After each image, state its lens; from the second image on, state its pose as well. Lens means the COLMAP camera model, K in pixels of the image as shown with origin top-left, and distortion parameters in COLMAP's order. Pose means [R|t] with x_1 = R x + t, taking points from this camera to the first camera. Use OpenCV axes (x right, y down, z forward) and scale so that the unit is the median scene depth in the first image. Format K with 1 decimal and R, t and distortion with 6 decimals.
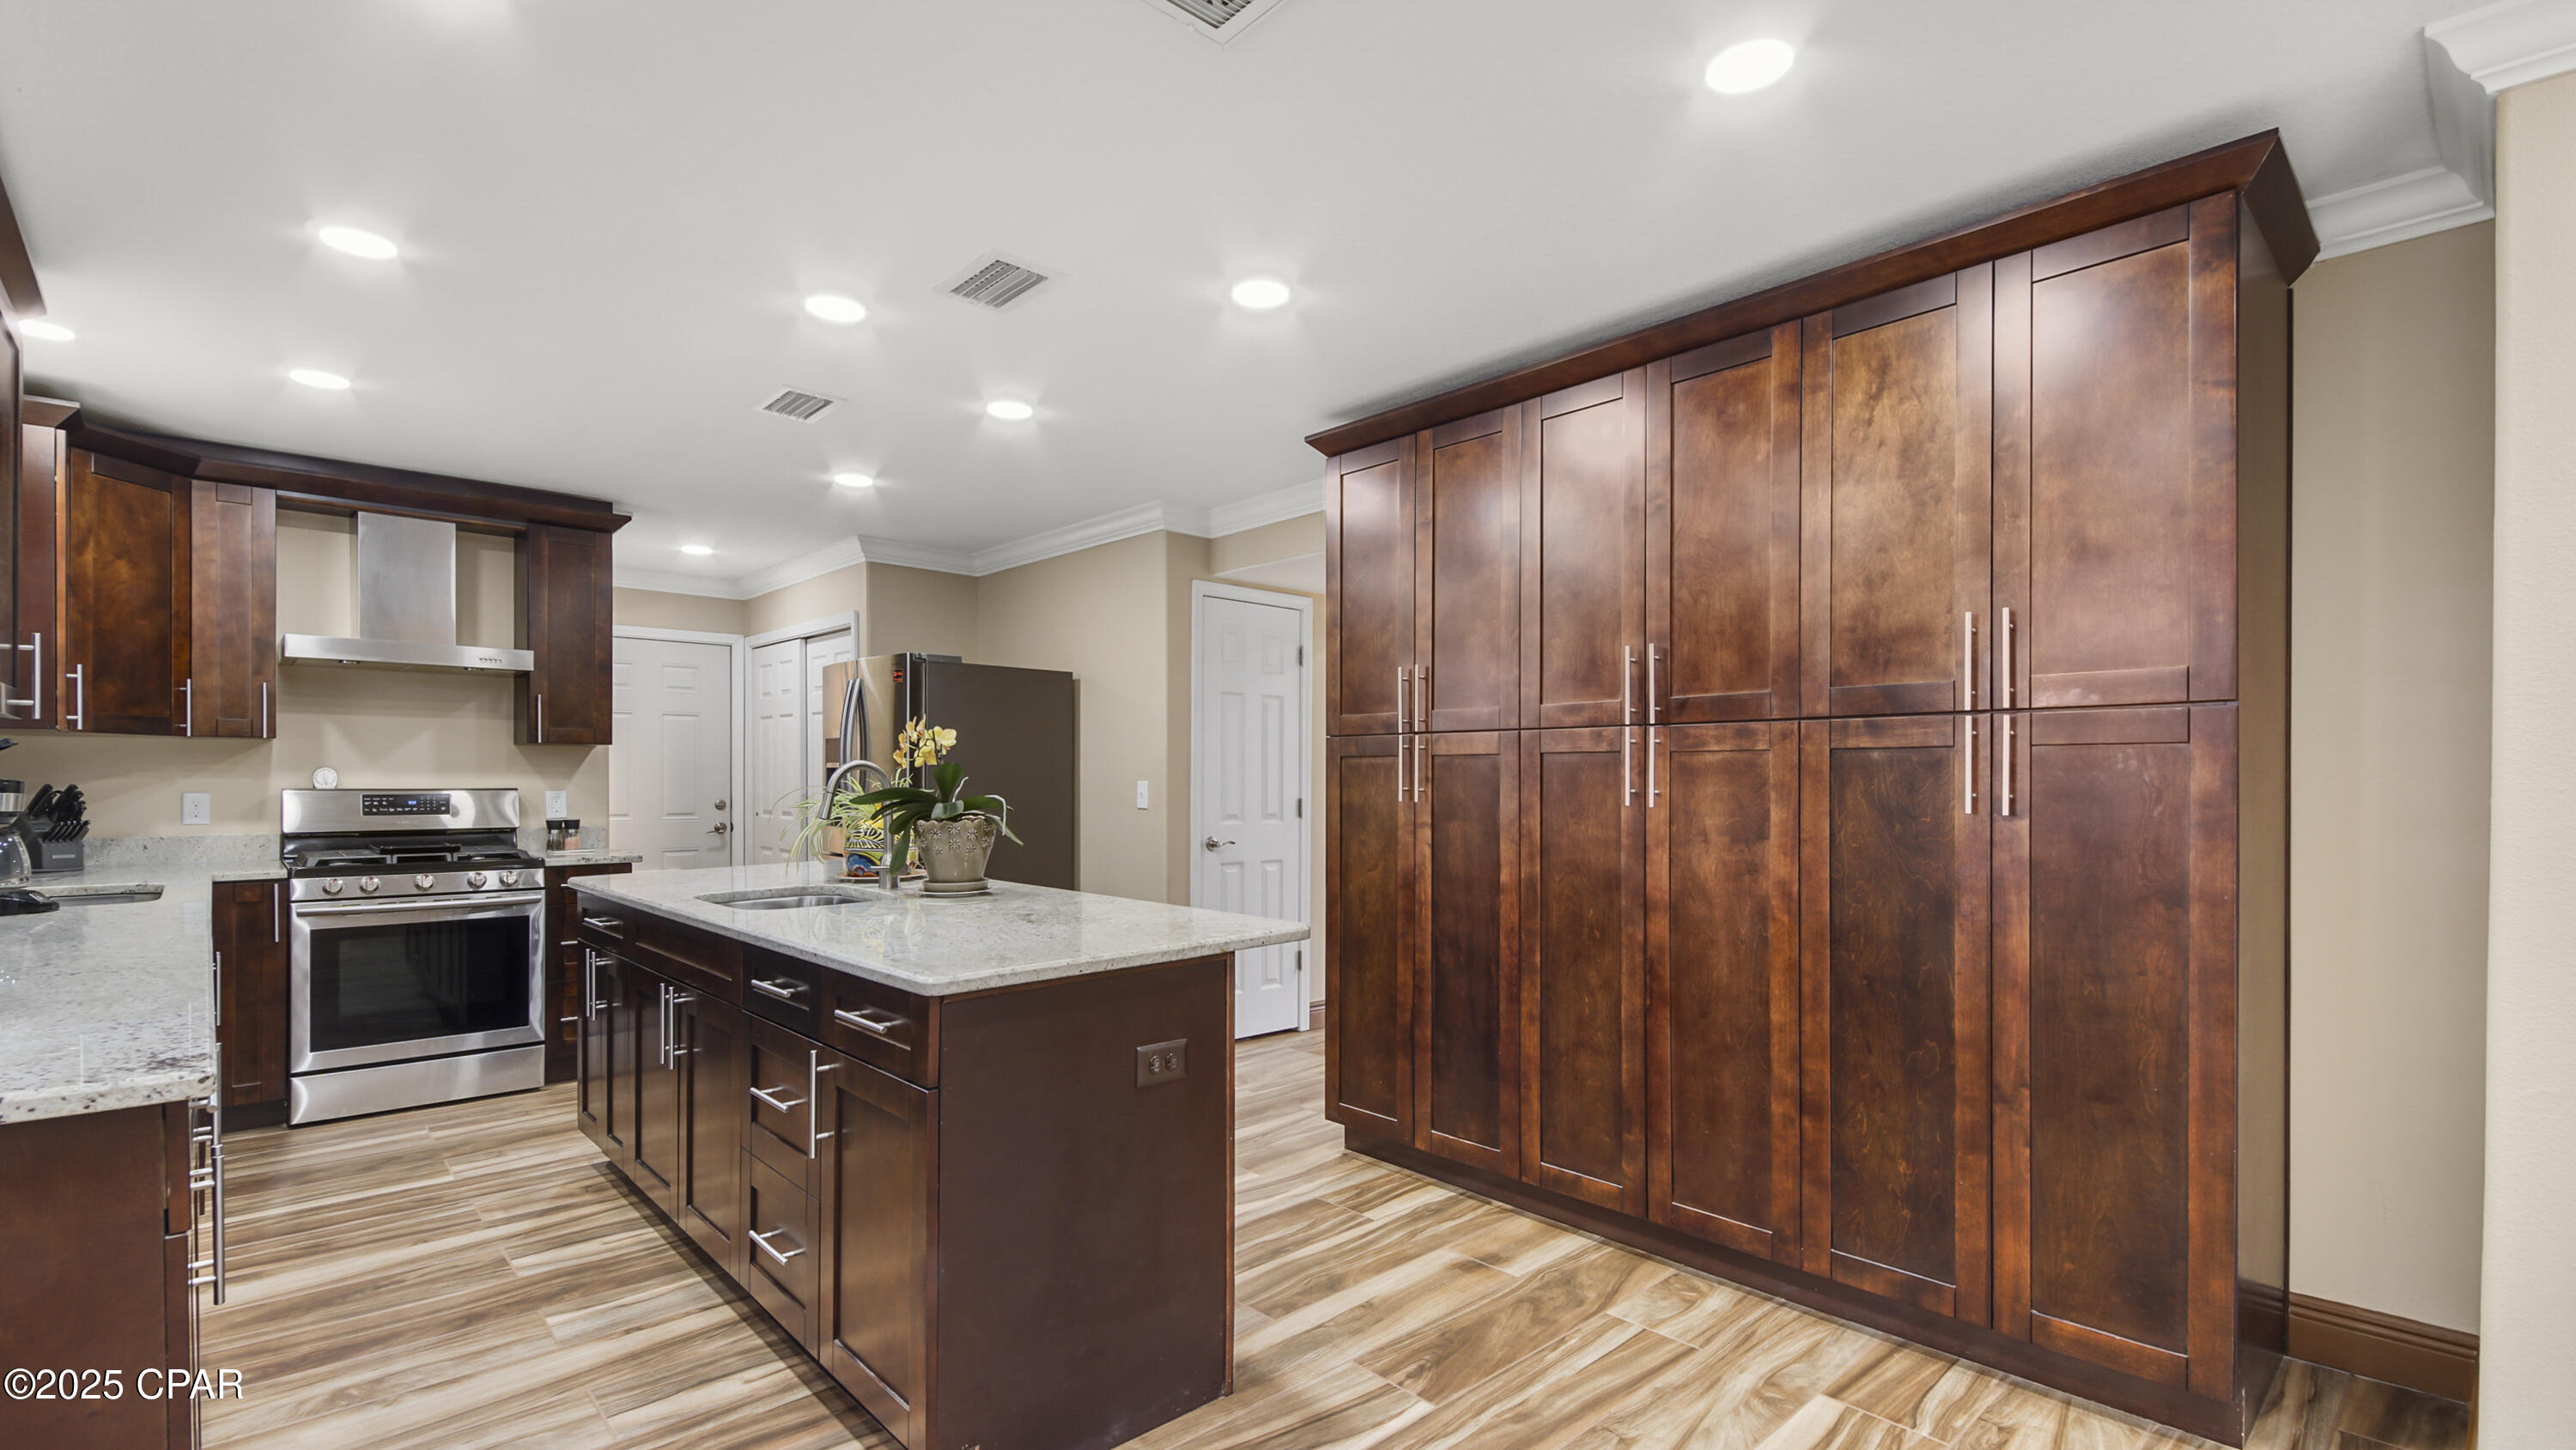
lens RADIAL K [[1155.3, 0, 1285.7], [0, 1155.3, 782.1], [0, 0, 1]] dist [0.002379, 0.000079]
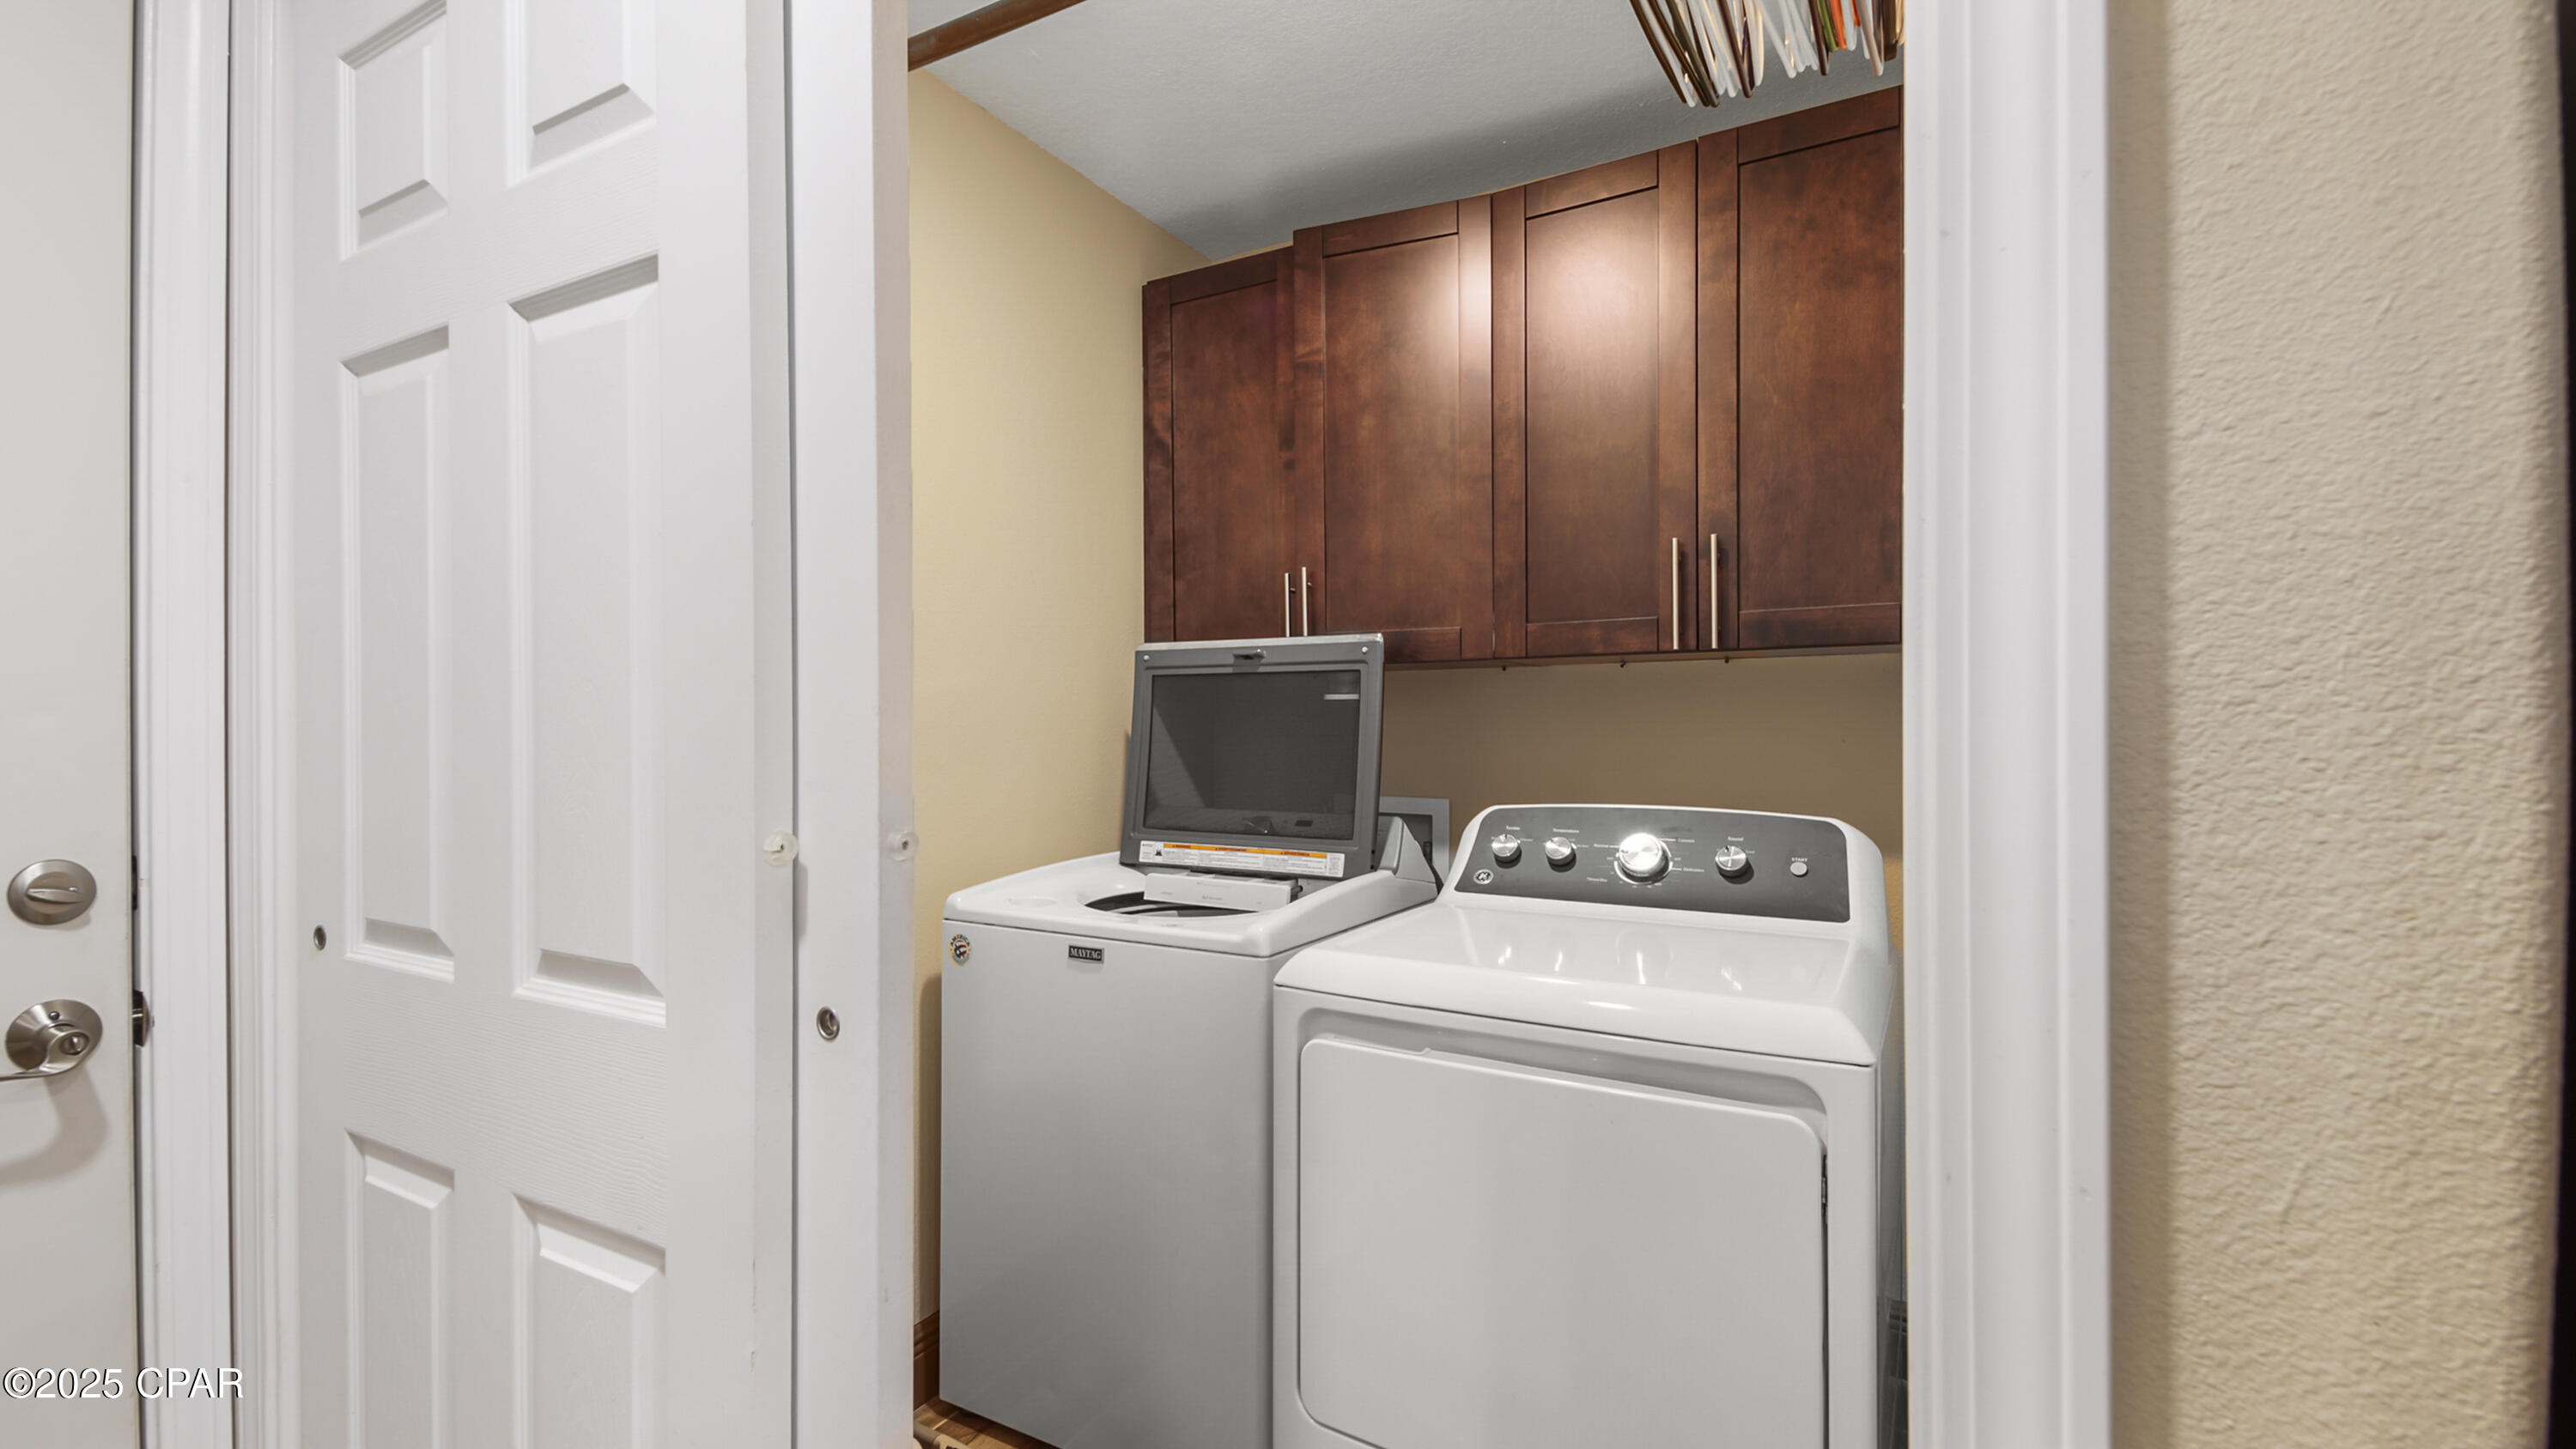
lens RADIAL K [[1178.2, 0, 1276.3], [0, 1178.2, 733.4], [0, 0, 1]] dist [-0.000999, -0.000841]
pose [[0.959267, -0.010018, 0.282323, -0.530361], [0.007869, 0.999931, 0.008747, -0.002198], [-0.282391, -0.006169, 0.959280, 1.134532]]
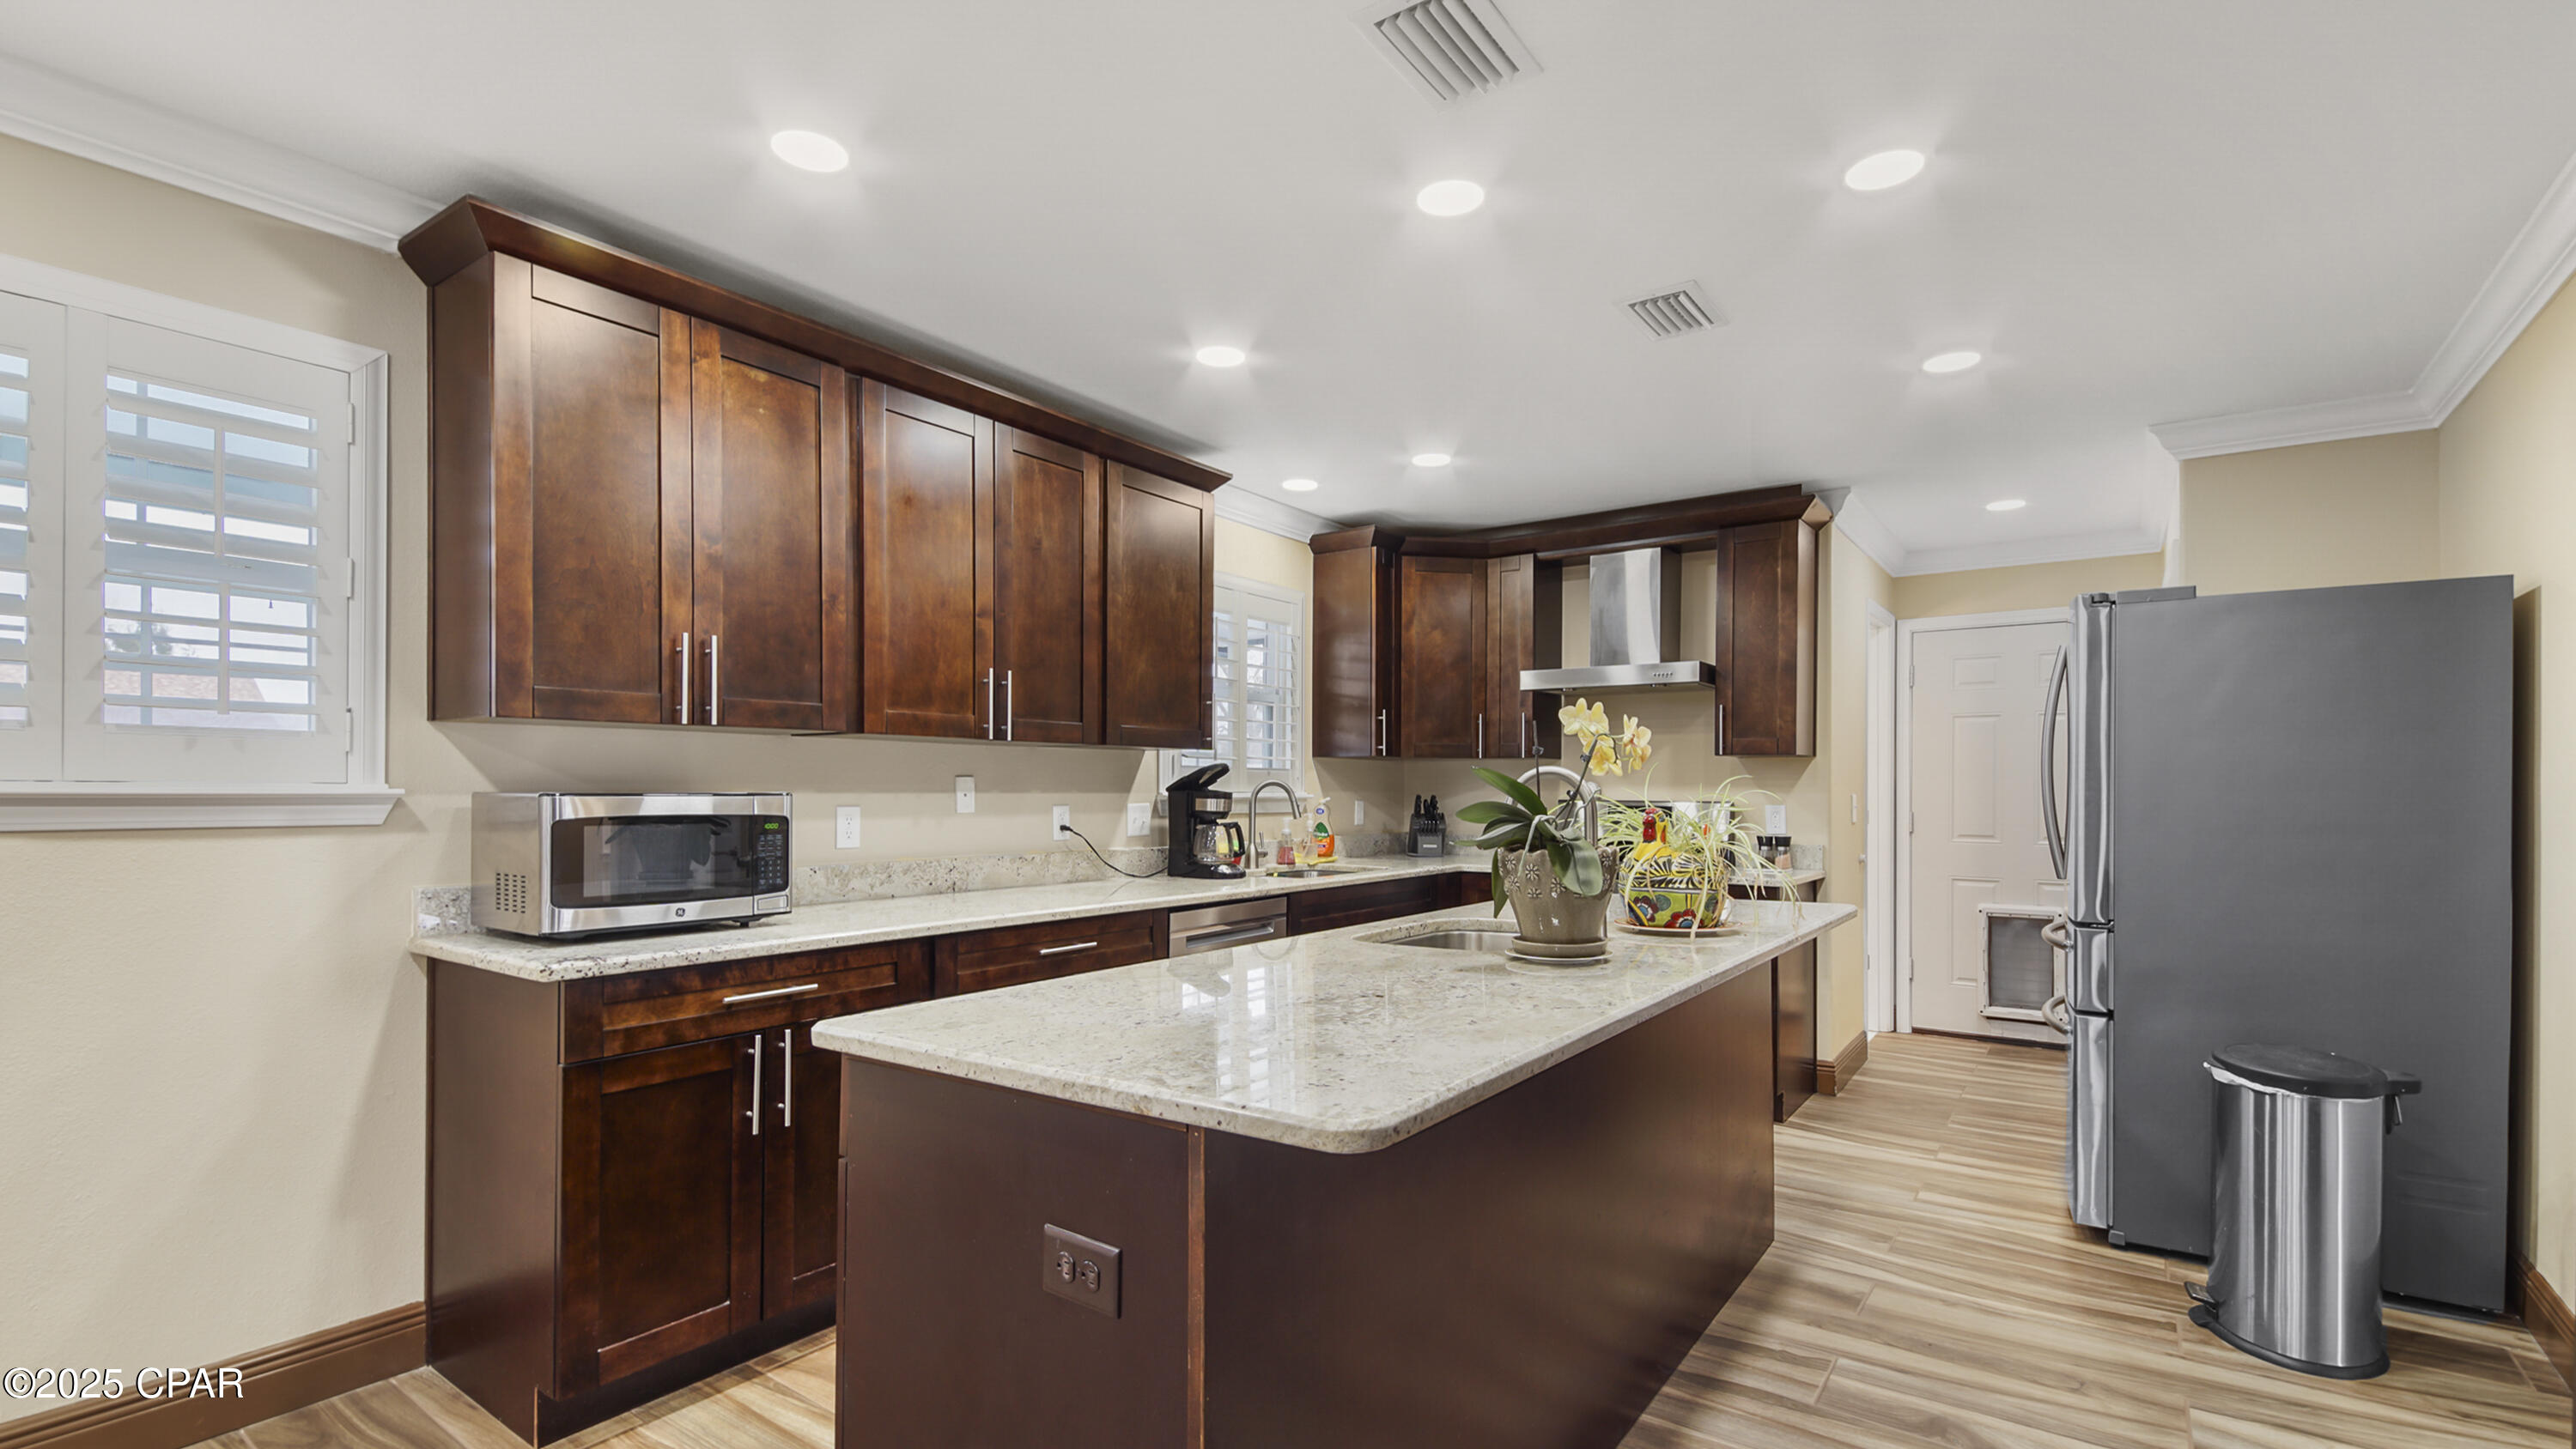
lens RADIAL K [[1132.7, 0, 1254.7], [0, 1132.7, 772.5], [0, 0, 1]] dist [-0.001221, -0.000305]
pose [[0.157446, -0.017270, -0.987377, 0.219464], [-0.007260, 0.999800, -0.018645, 0.001274], [0.987501, 0.010104, 0.157289, 0.462367]]
